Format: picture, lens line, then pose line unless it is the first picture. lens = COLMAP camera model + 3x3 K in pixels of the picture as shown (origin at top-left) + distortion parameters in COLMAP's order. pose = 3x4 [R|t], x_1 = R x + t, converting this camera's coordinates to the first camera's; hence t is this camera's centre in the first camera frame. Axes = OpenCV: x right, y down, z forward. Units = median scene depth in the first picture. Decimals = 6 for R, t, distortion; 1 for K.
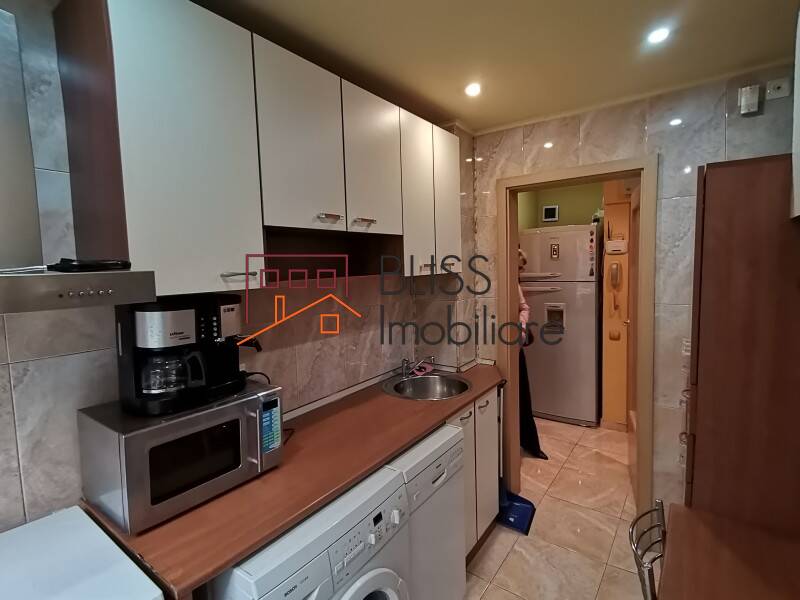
lens RADIAL K [[397.0, 0, 403.6], [0, 397.0, 297.3], [0, 0, 1]] dist [-0.000892, -0.000453]
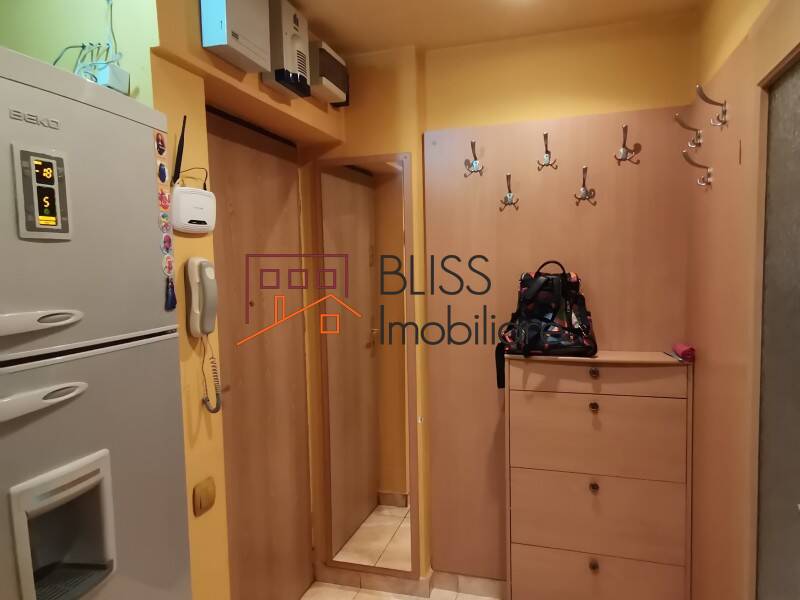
lens RADIAL K [[502.7, 0, 400.0], [0, 502.7, 300.0], [0, 0, 1]] dist [0.001704, -0.092207]
pose [[-0.312780, -0.032315, 0.949276, 0.118770], [0.108514, 0.991662, 0.069513, -0.068012], [-0.943607, 0.124752, -0.306665, 0.972925]]
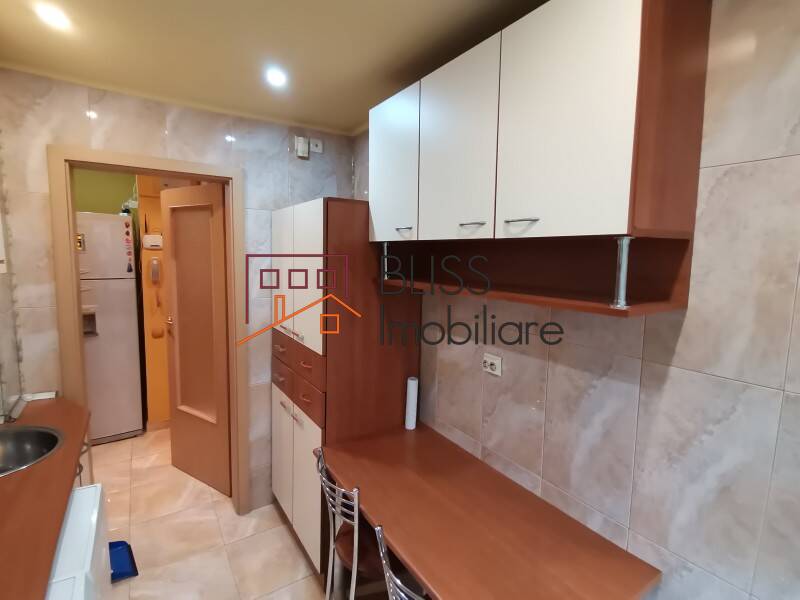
lens RADIAL K [[397.0, 0, 403.6], [0, 397.0, 297.3], [0, 0, 1]] dist [-0.000892, -0.000453]
pose [[0.348048, -0.067119, 0.935071, -0.165851], [0.047537, 0.997414, 0.053901, -0.015891], [-0.936271, 0.025690, 0.350339, 0.095739]]
